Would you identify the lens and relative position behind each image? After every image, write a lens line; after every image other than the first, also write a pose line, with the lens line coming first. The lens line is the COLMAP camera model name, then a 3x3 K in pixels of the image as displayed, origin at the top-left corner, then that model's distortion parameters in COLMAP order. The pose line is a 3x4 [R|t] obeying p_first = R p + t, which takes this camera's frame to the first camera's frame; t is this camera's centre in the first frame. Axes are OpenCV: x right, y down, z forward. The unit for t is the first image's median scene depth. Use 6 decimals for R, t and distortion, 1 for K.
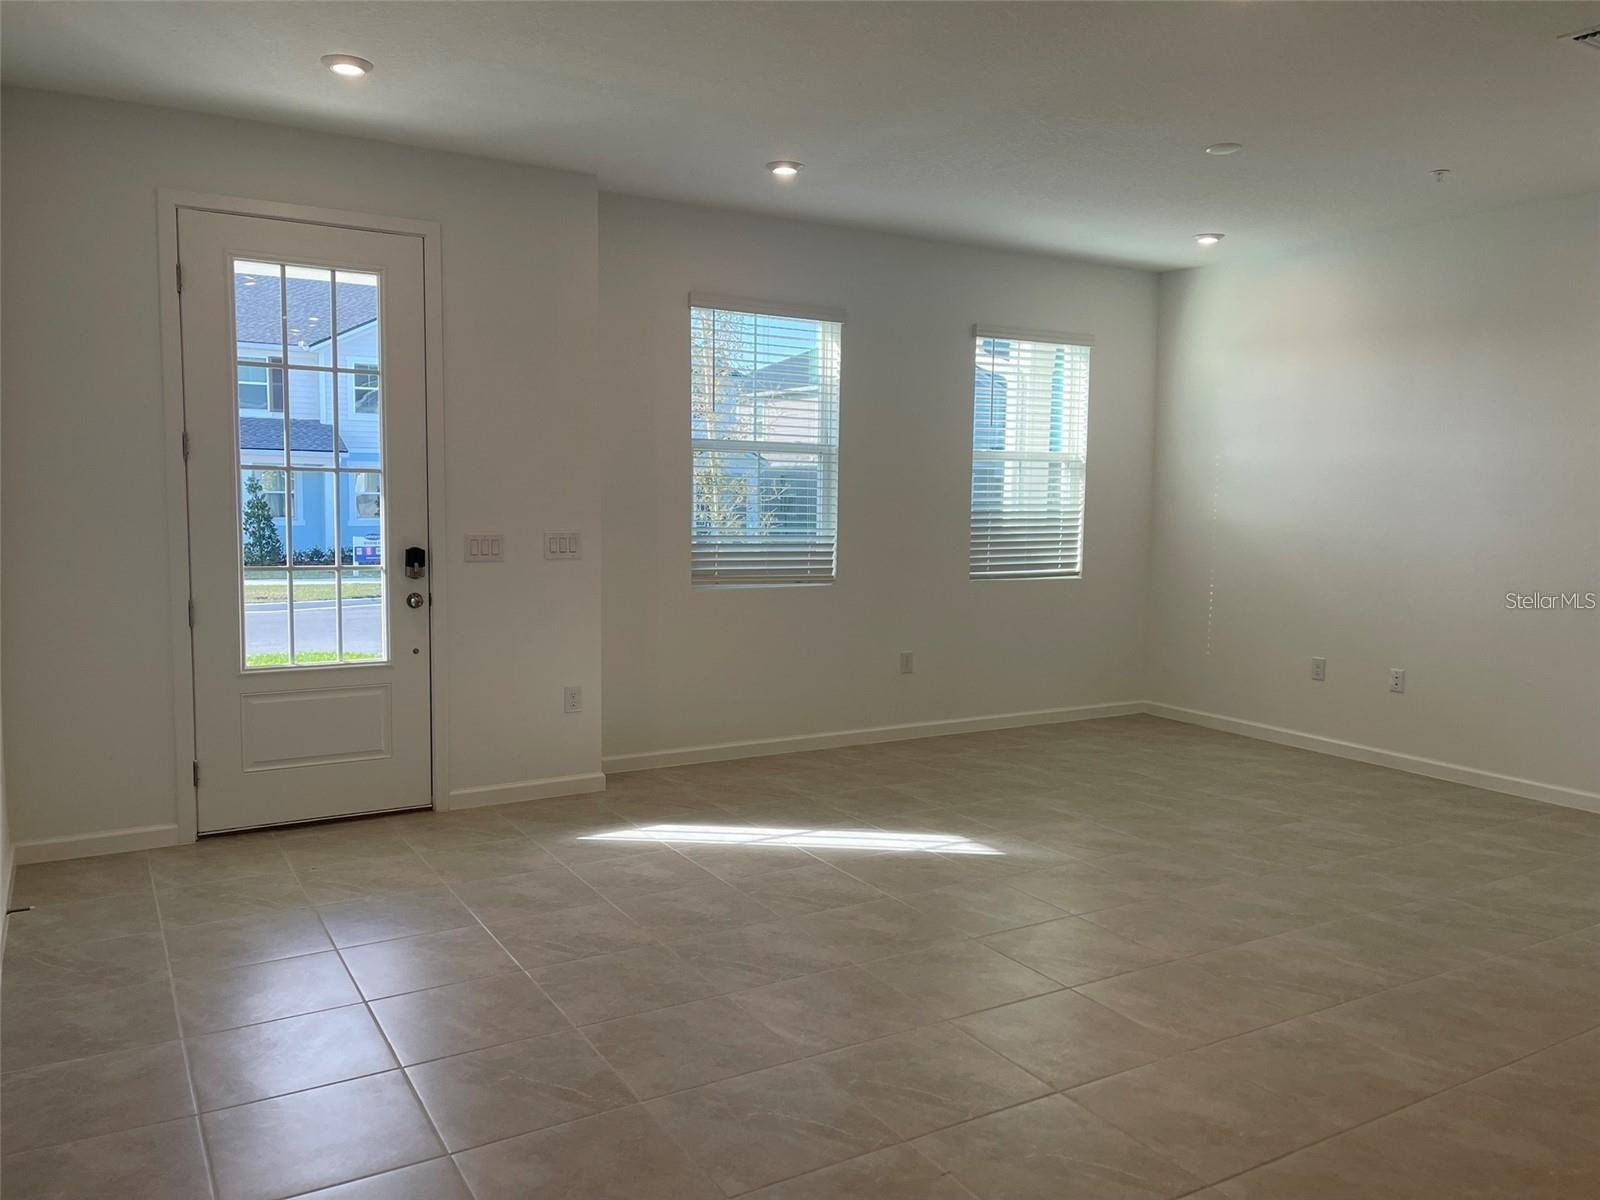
lens RADIAL K [[1231.3, 0, 807.5], [0, 1231.3, 595.6], [0, 0, 1]] dist [0.060347, -0.044444]
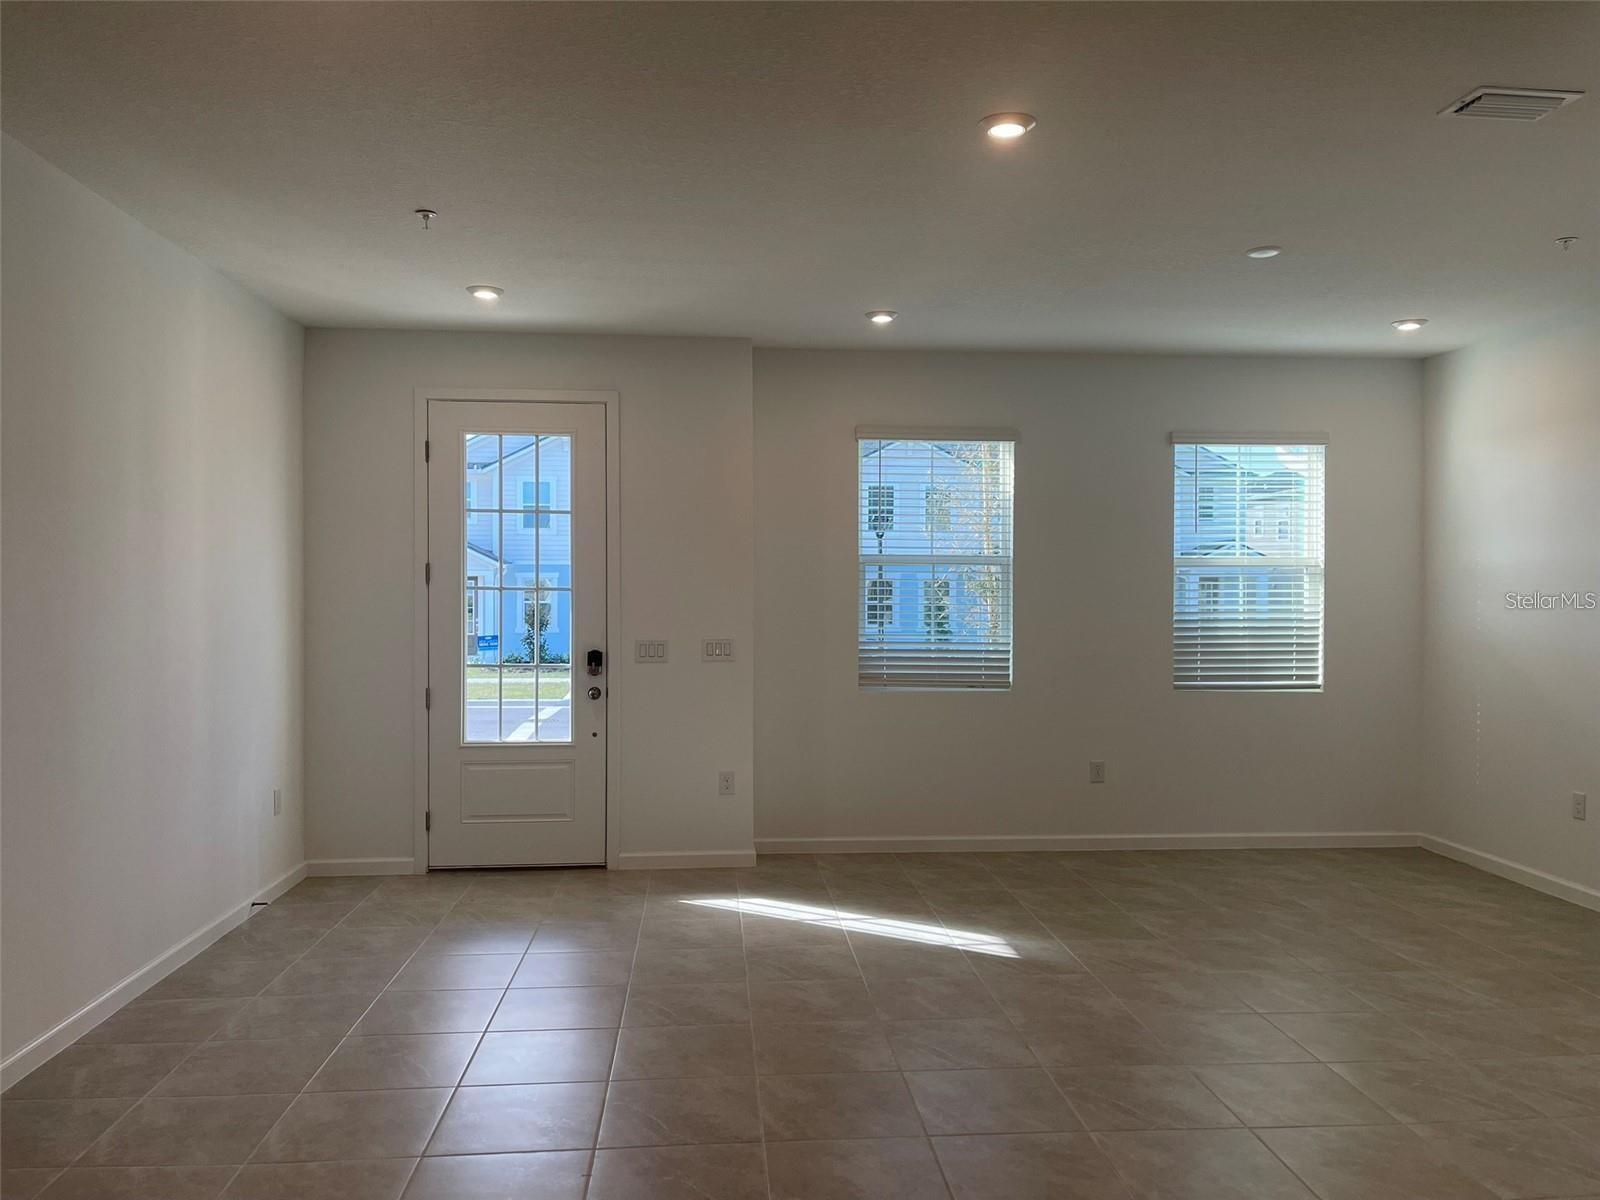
lens RADIAL K [[1231.3, 0, 799.4], [0, 1231.3, 595.6], [0, 0, 1]] dist [0.060347, -0.044444]
pose [[0.895856, -0.009730, -0.444238, 0.396770], [-0.028487, 0.996446, -0.079271, -0.001215], [0.443431, 0.083670, 0.892395, -0.011679]]
